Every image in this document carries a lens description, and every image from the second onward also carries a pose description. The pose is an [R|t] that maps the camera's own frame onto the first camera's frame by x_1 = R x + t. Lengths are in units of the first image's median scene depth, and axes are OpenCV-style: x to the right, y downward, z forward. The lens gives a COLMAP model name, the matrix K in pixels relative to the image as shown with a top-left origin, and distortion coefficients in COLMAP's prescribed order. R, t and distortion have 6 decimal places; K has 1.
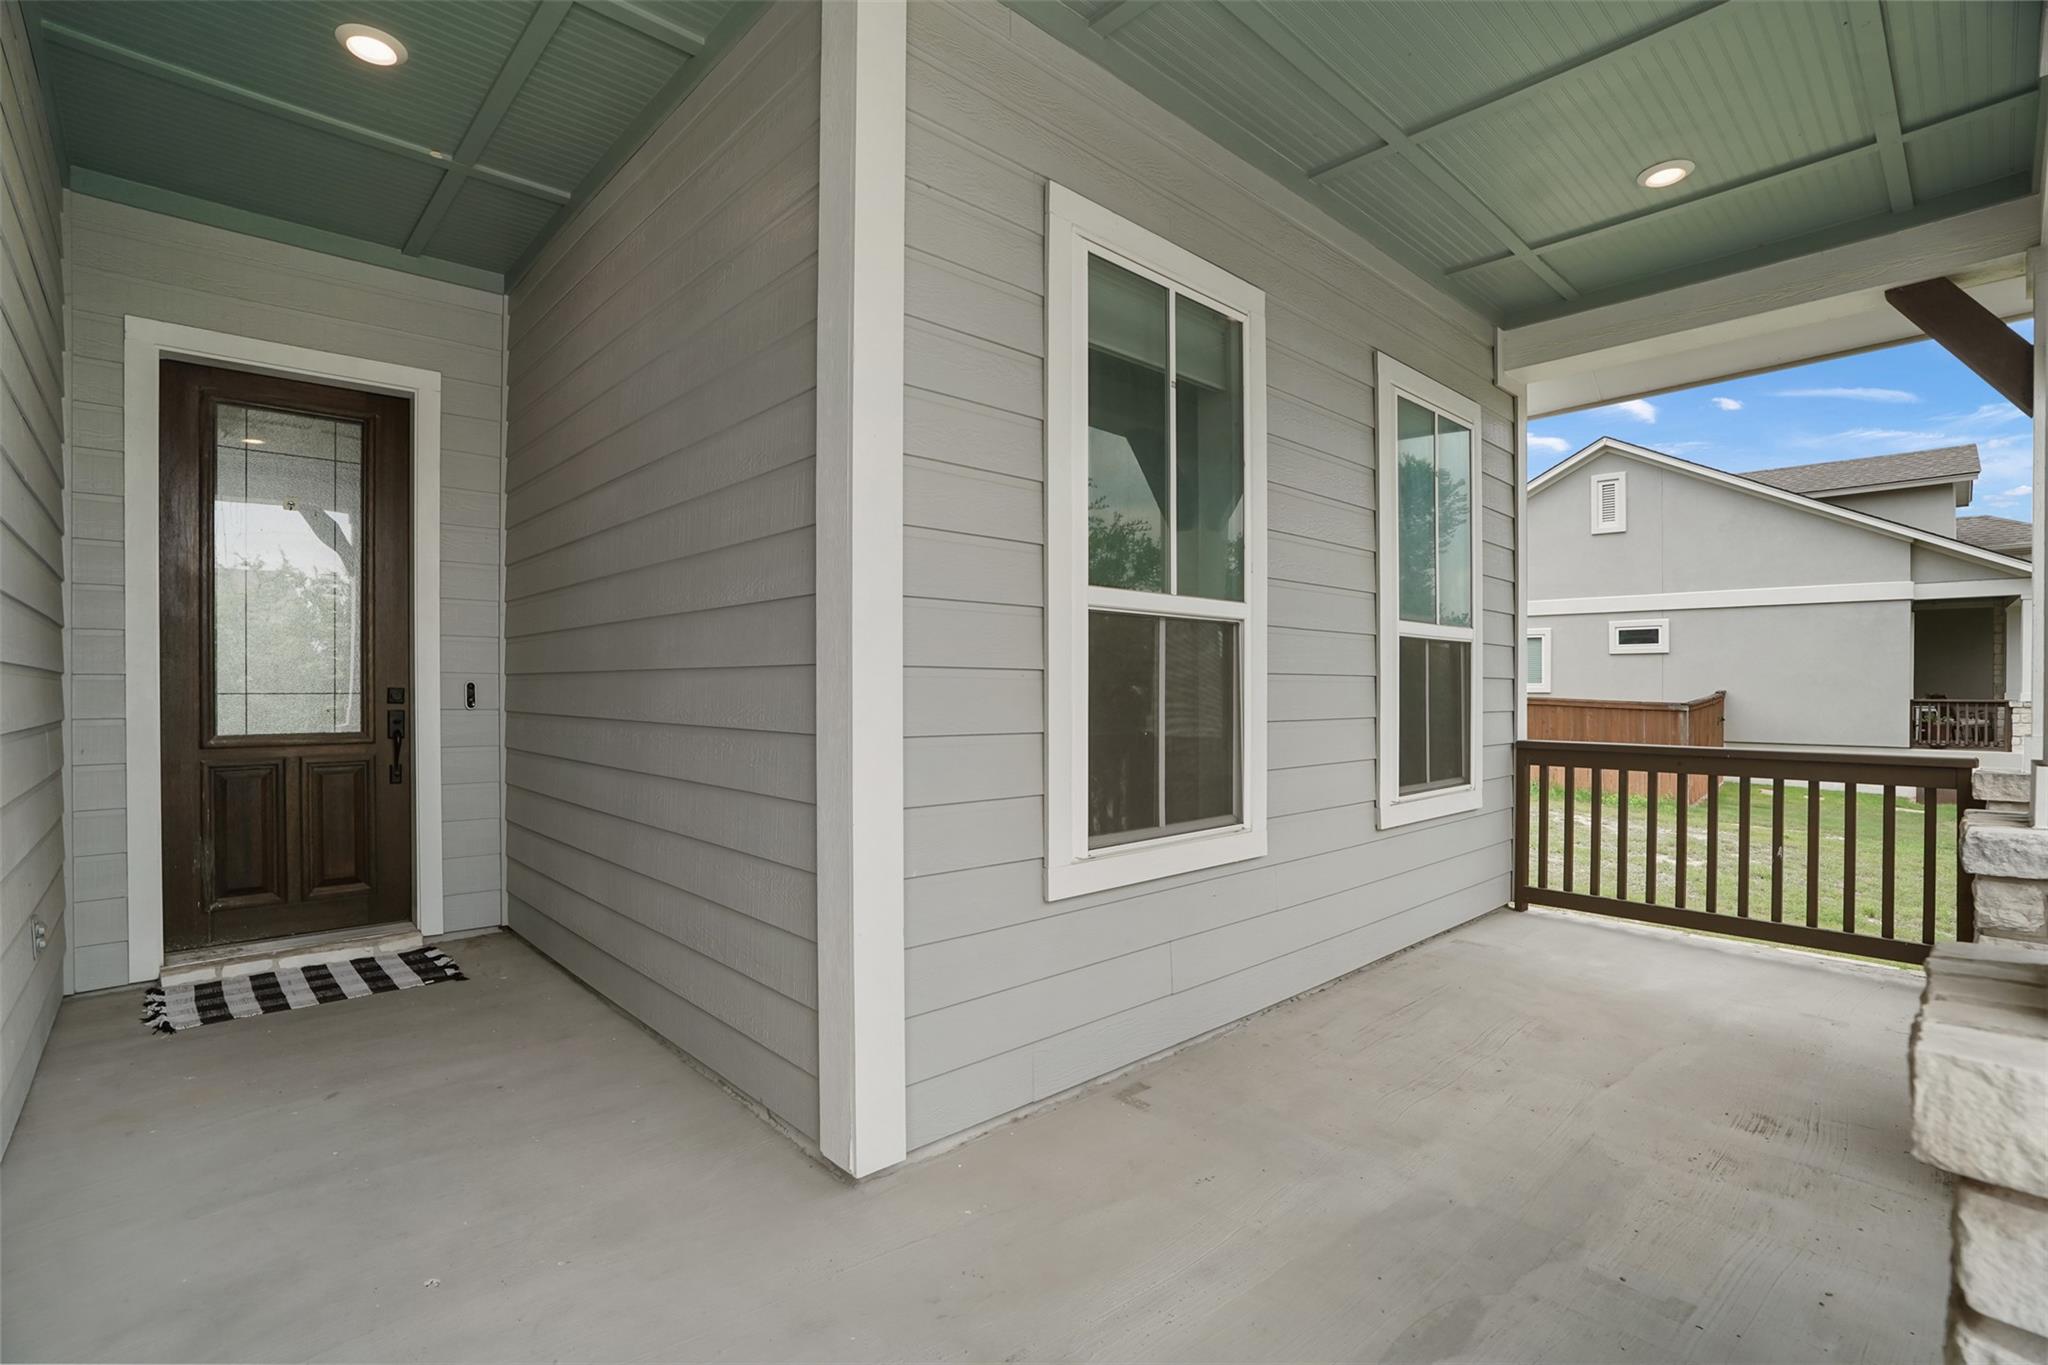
lens RADIAL K [[952.0, 0, 1001.8], [0, 952.0, 682.0], [0, 0, 1]] dist [-0.065177, 0.020679]
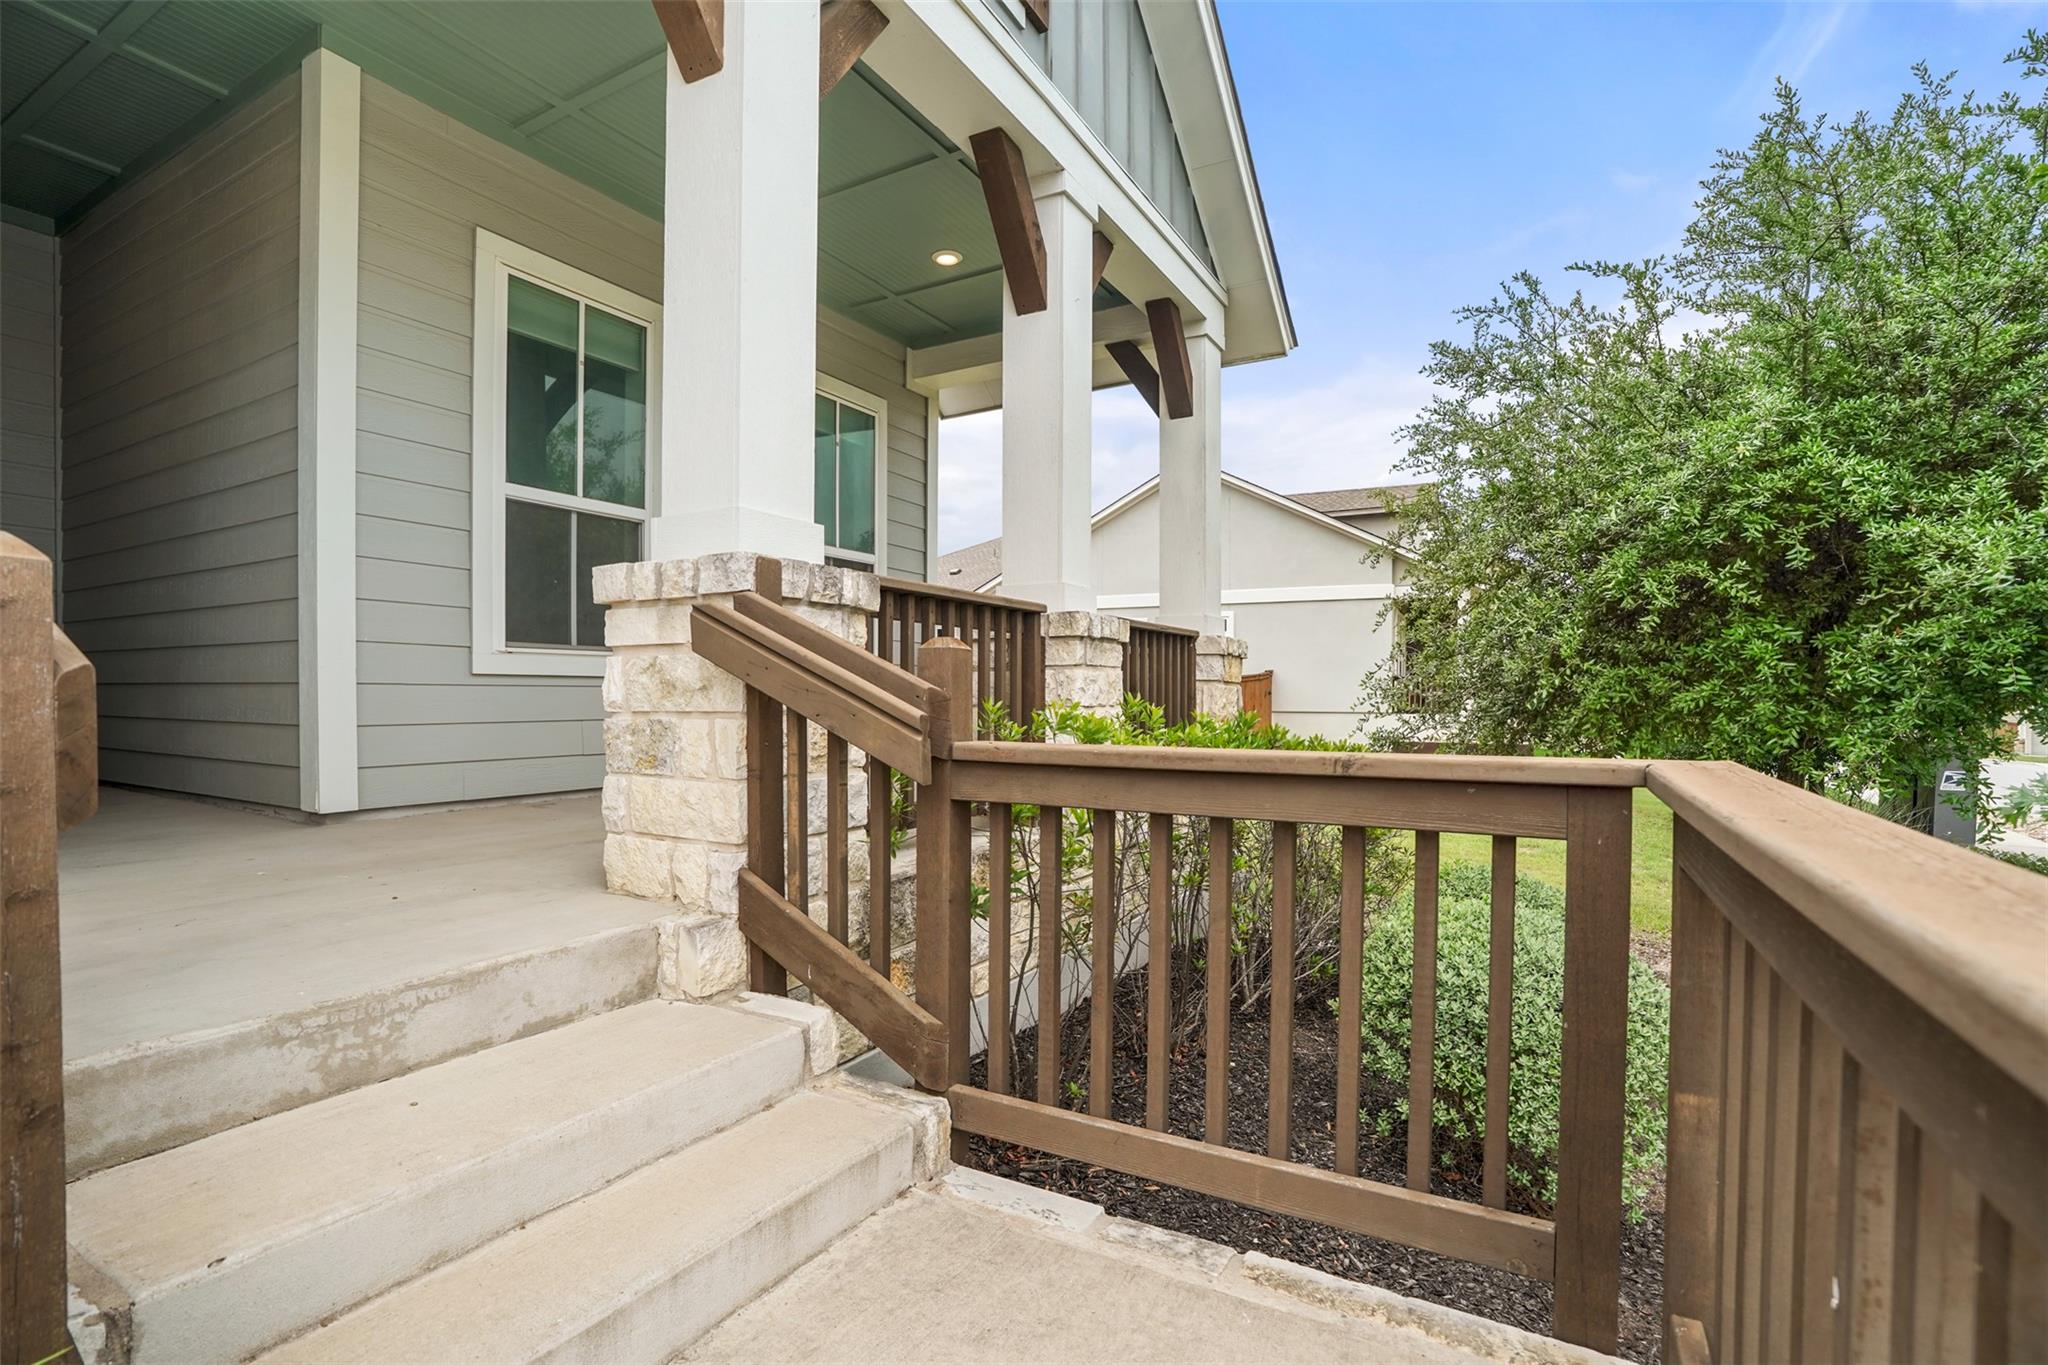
lens RADIAL K [[965.8, 0, 1007.5], [0, 965.8, 695.6], [0, 0, 1]] dist [-0.070090, 0.028639]
pose [[0.952584, 0.002298, 0.304267, 0.362492], [-0.005134, 0.999951, 0.008520, 0.211875], [-0.304232, -0.009678, 0.952549, -0.687493]]
